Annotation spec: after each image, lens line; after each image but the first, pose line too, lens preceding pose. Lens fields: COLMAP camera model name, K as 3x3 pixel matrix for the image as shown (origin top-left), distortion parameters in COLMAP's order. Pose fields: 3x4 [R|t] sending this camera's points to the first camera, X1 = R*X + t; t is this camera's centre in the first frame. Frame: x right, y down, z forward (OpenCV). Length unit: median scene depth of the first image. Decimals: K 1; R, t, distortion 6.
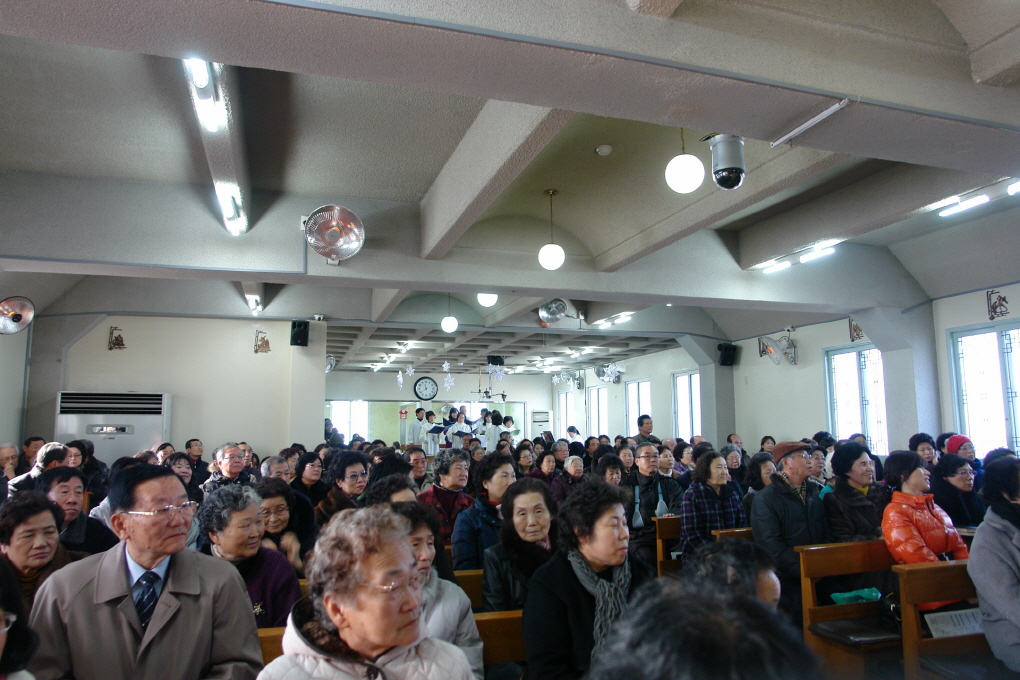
lens RADIAL K [[706.4, 0, 510.0], [0, 706.4, 340.0], [0, 0, 1]] dist [-0.100405, 0.069748]
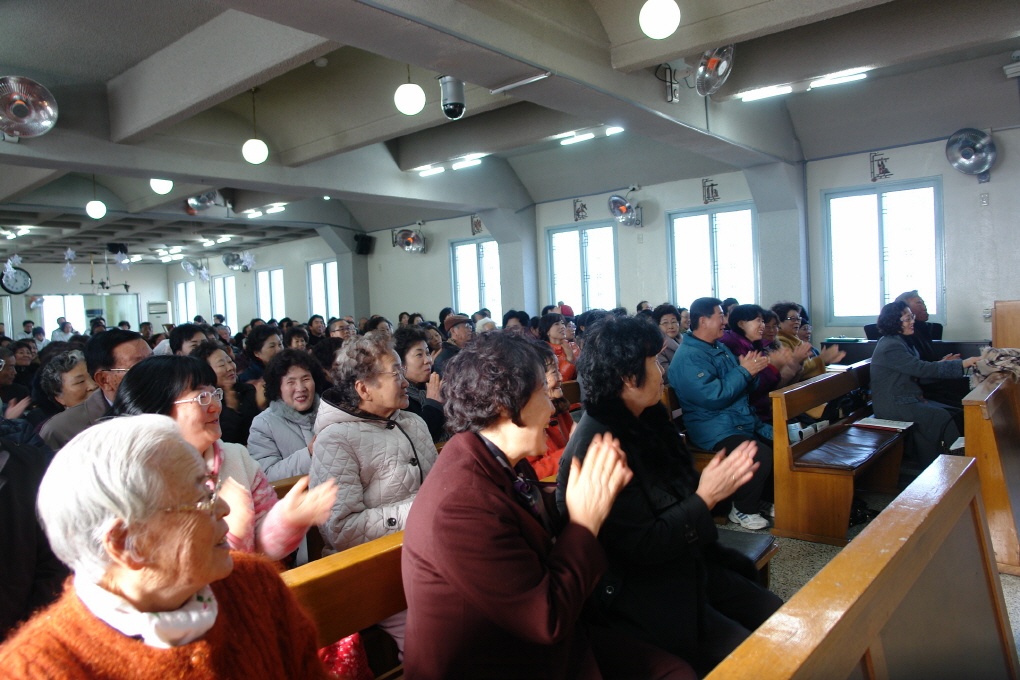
lens RADIAL K [[706.4, 0, 510.0], [0, 706.4, 340.0], [0, 0, 1]] dist [-0.100405, 0.069748]
pose [[0.838864, -0.058346, 0.541205, -0.131673], [-0.026862, 0.988590, 0.148215, -0.000430], [-0.543678, -0.138870, 0.827725, -0.084121]]
